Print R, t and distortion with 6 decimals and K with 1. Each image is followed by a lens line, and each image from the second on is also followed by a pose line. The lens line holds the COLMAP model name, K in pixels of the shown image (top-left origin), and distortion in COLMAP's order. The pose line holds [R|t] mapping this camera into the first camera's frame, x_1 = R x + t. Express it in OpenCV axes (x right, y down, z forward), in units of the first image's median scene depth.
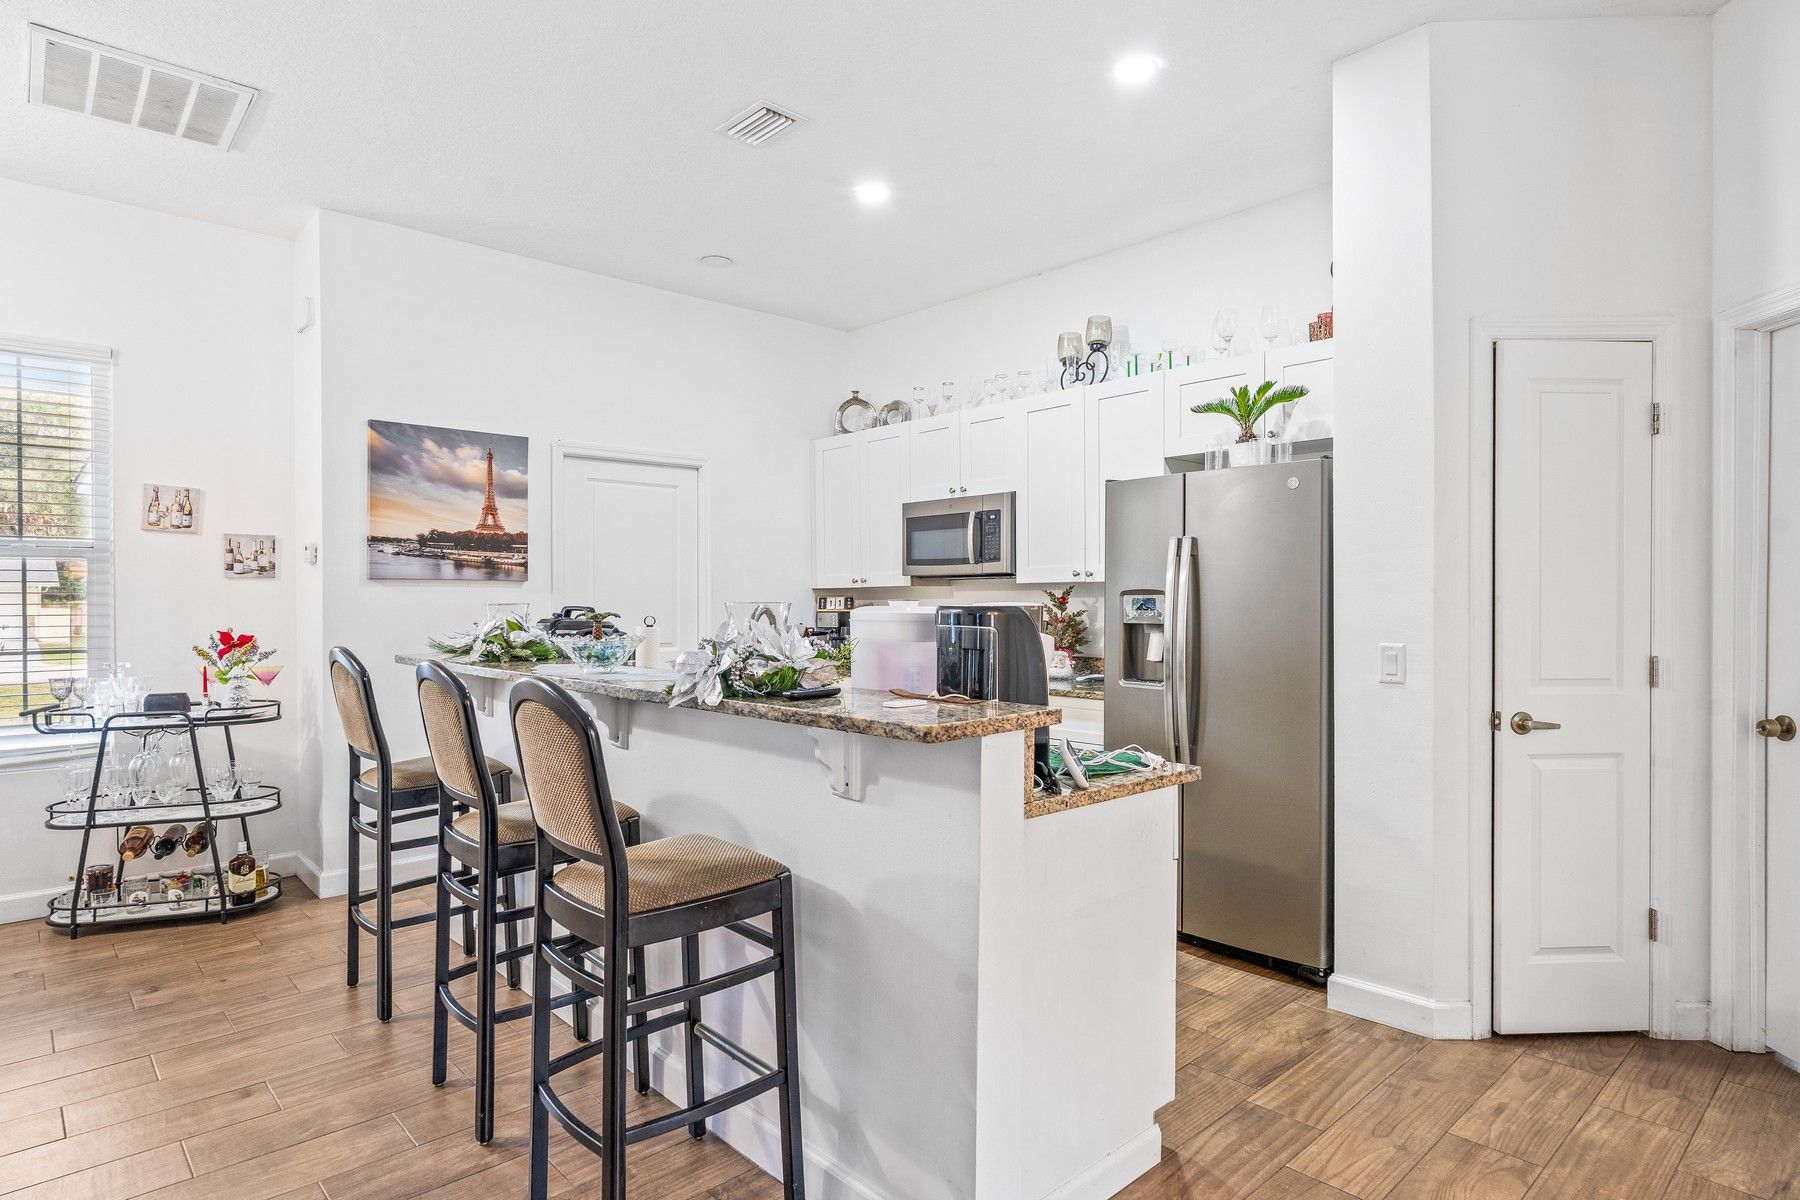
lens RADIAL K [[997.1, 0, 907.6], [0, 997.1, 604.3], [0, 0, 1]] dist [-0.000350, 0.000724]
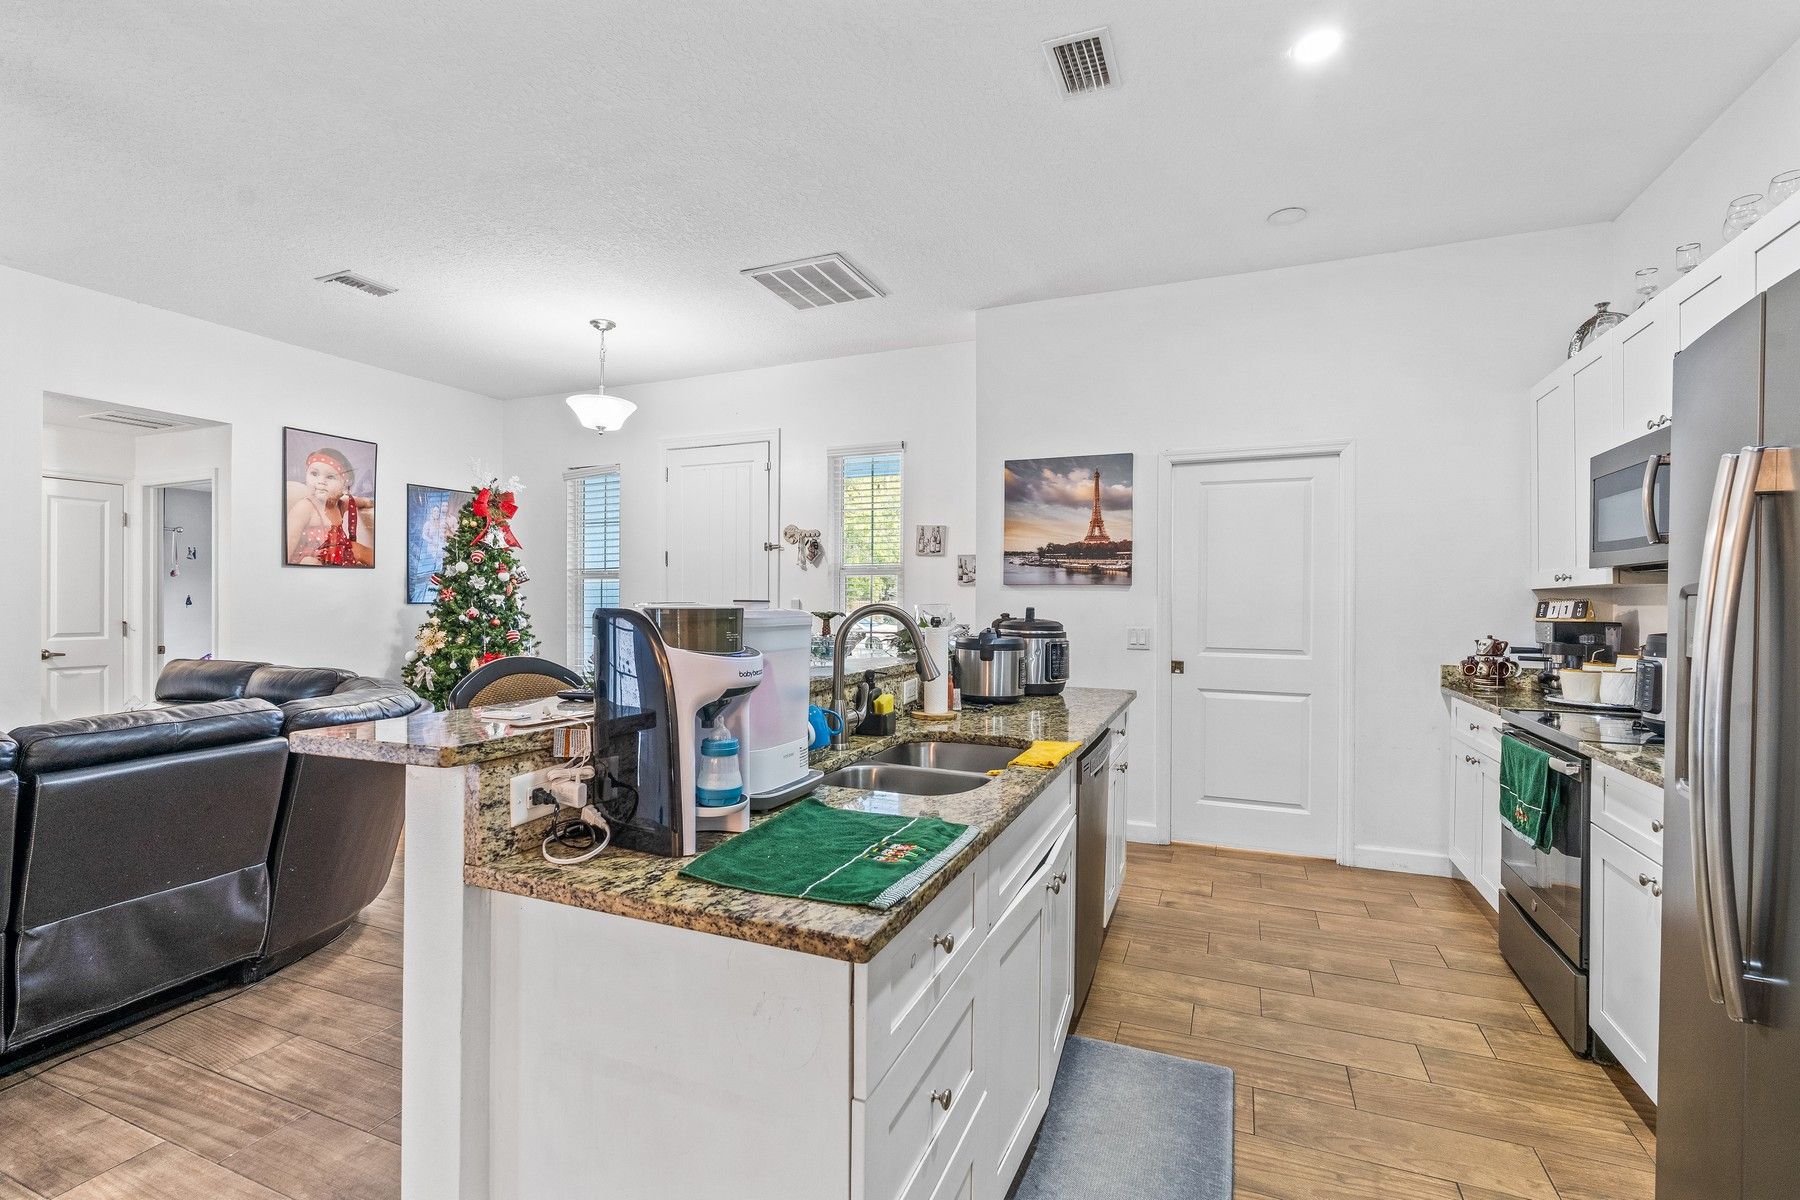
lens RADIAL K [[807.0, 0, 899.5], [0, 807.0, 607.2], [0, 0, 1]] dist [-0.019256, 0.011290]
pose [[0.409301, 0.011189, -0.912331, 0.375570], [-0.009498, 0.999923, 0.008002, -0.003861], [0.912350, 0.005391, 0.409376, 0.478639]]
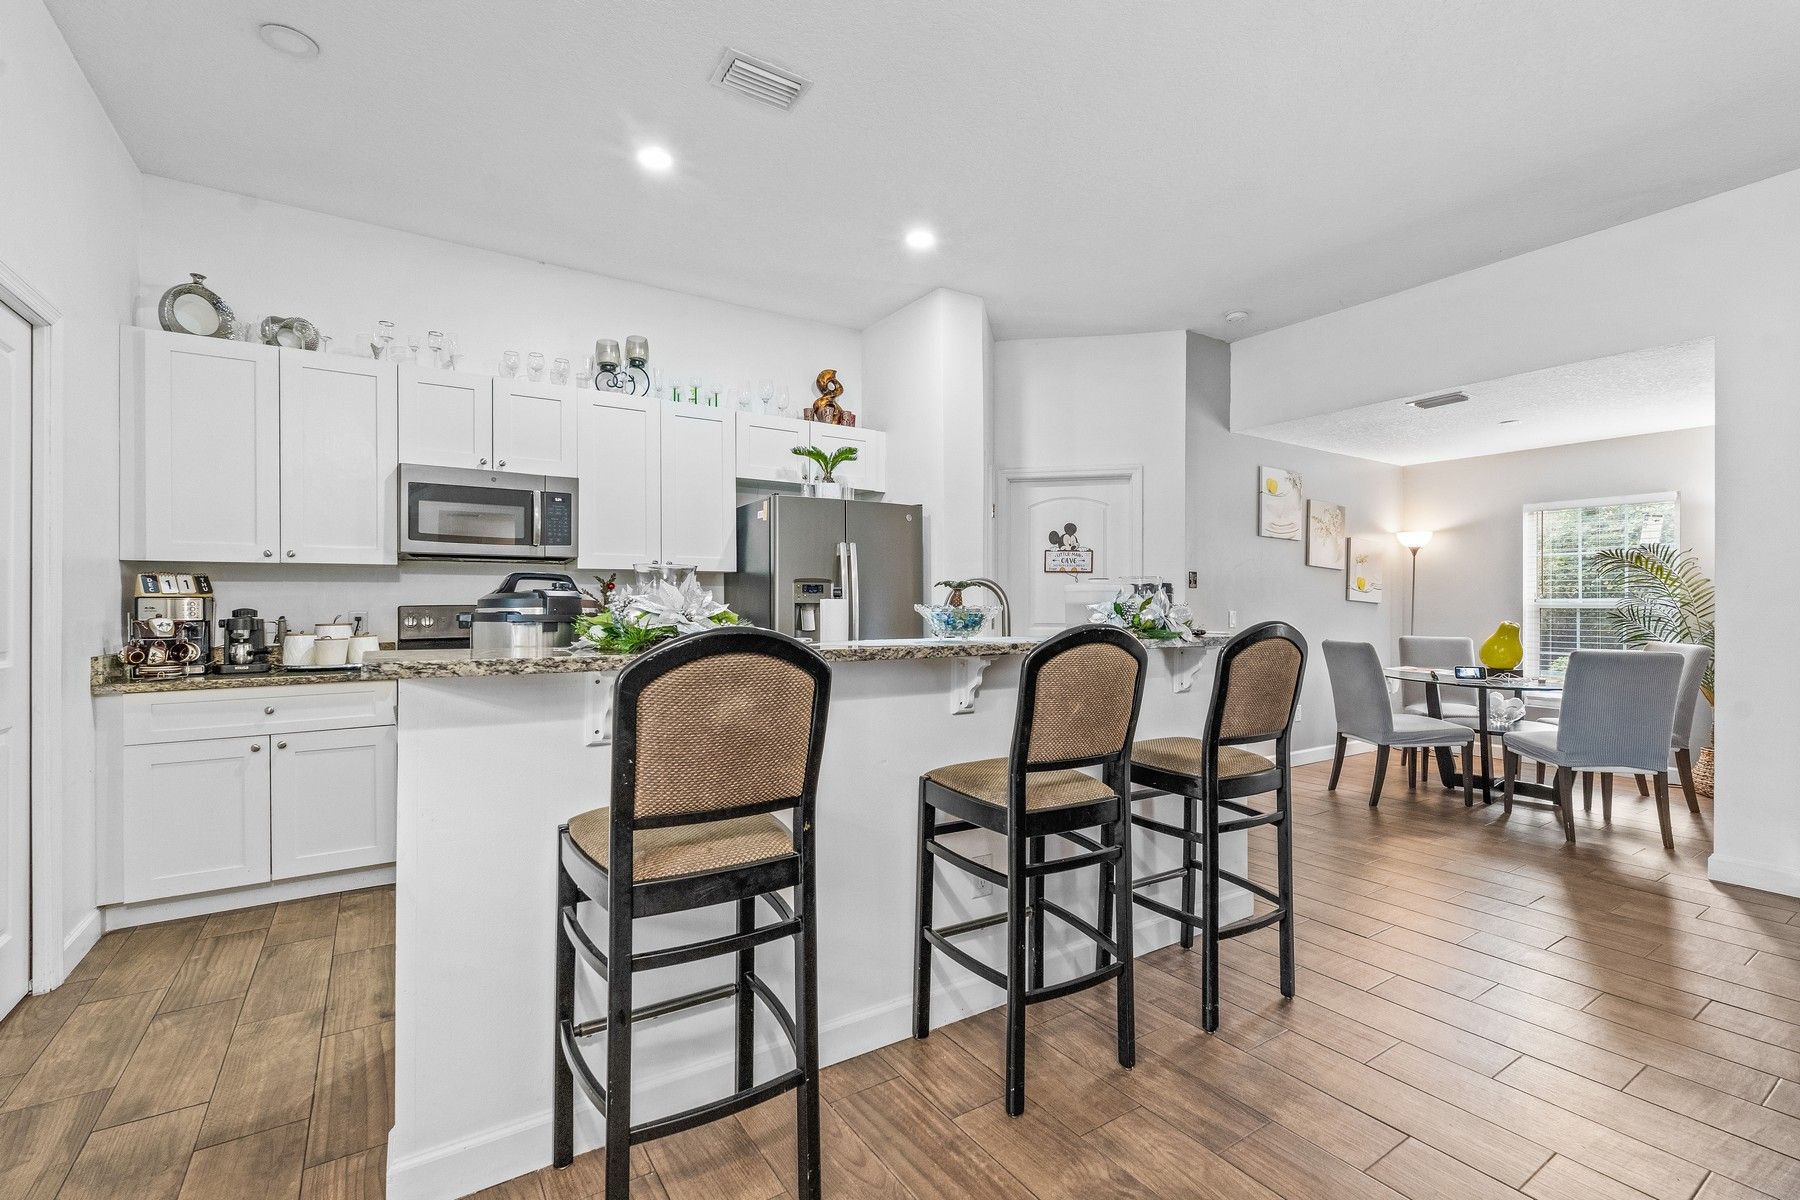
lens RADIAL K [[807.0, 0, 899.5], [0, 807.0, 607.2], [0, 0, 1]] dist [-0.019256, 0.011290]
pose [[0.168778, -0.000911, 0.985654, -0.752329], [0.002899, 0.999996, 0.000428, 0.022592], [-0.985650, 0.002785, 0.168780, 0.629620]]
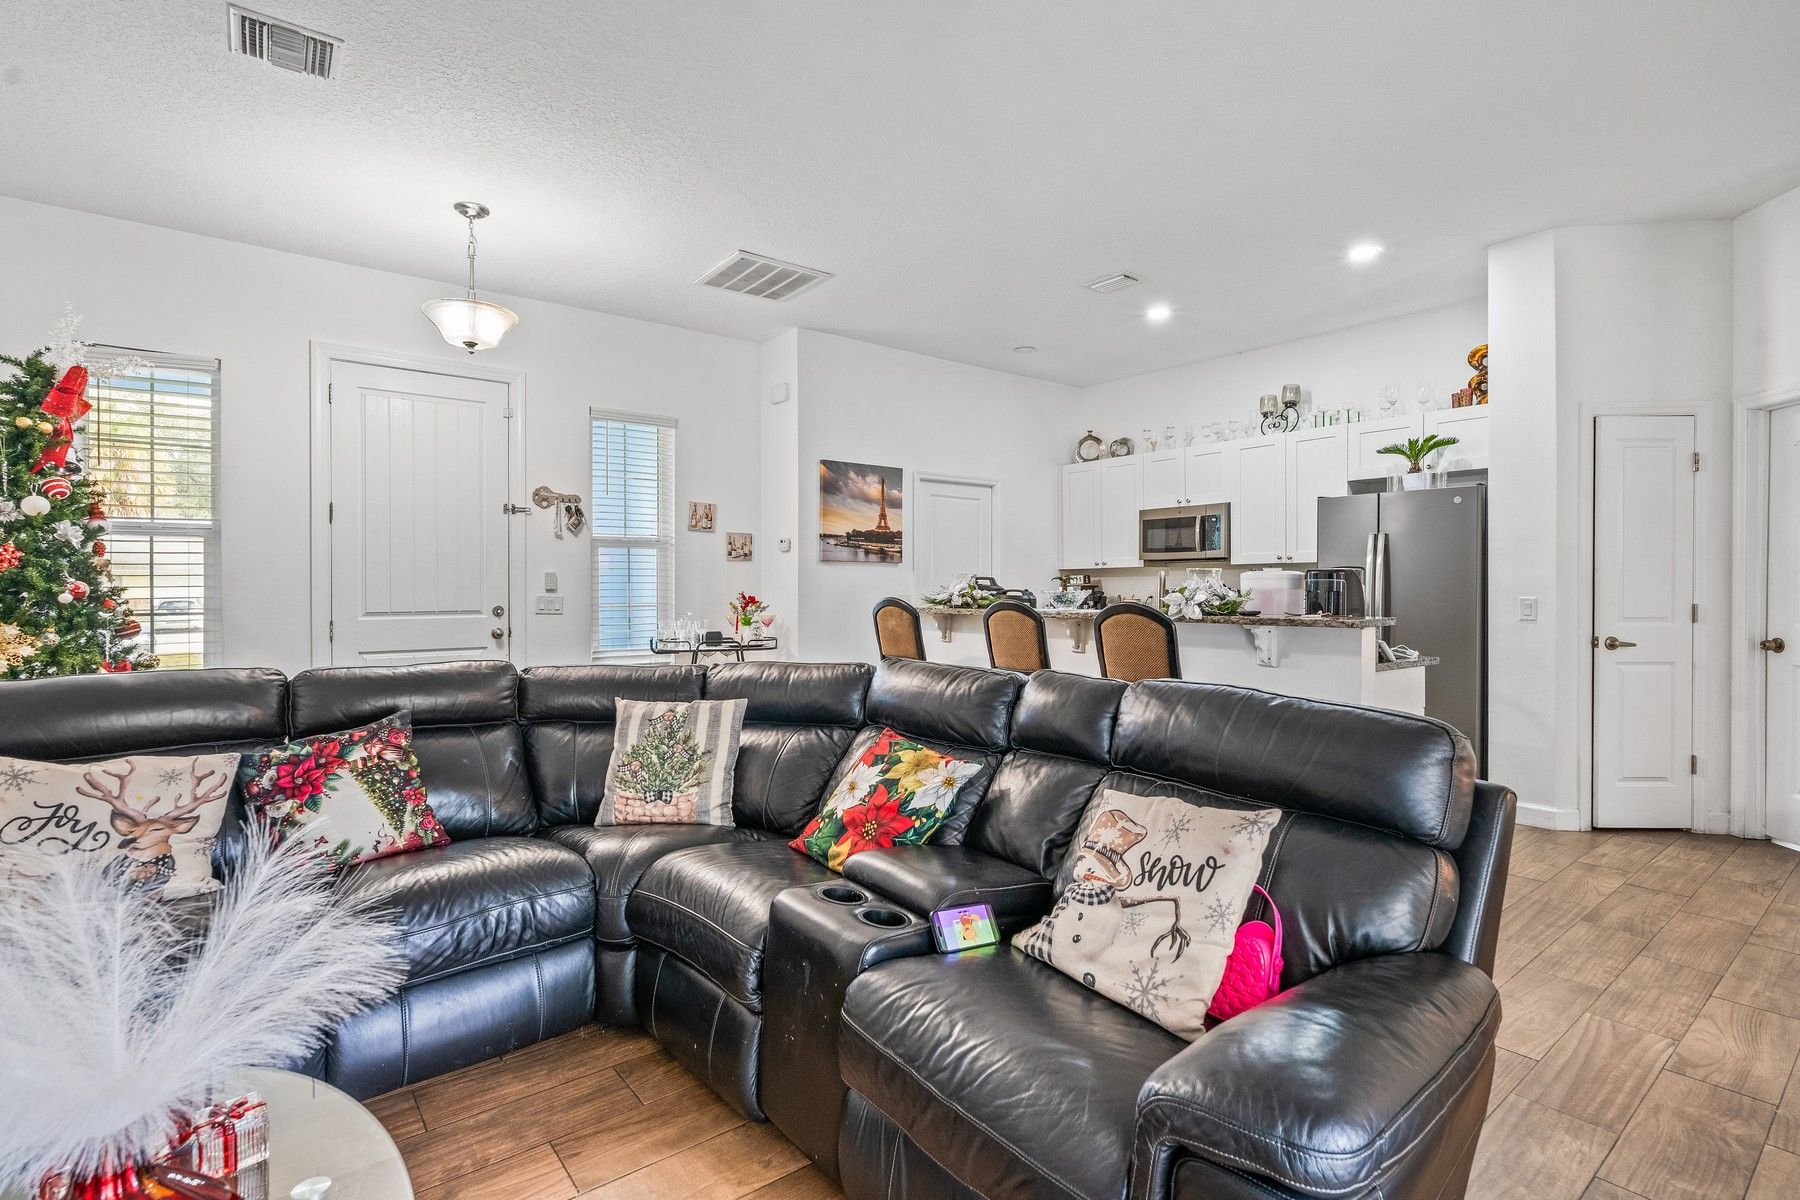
lens RADIAL K [[881.9, 0, 907.2], [0, 881.9, 592.1], [0, 0, 1]] dist [0.001676, 0.000940]
pose [[0.997523, 0.002304, -0.070307, -0.326559], [-0.002260, 0.999997, 0.000707, 0.023671], [0.070309, -0.000546, 0.997525, -0.400891]]
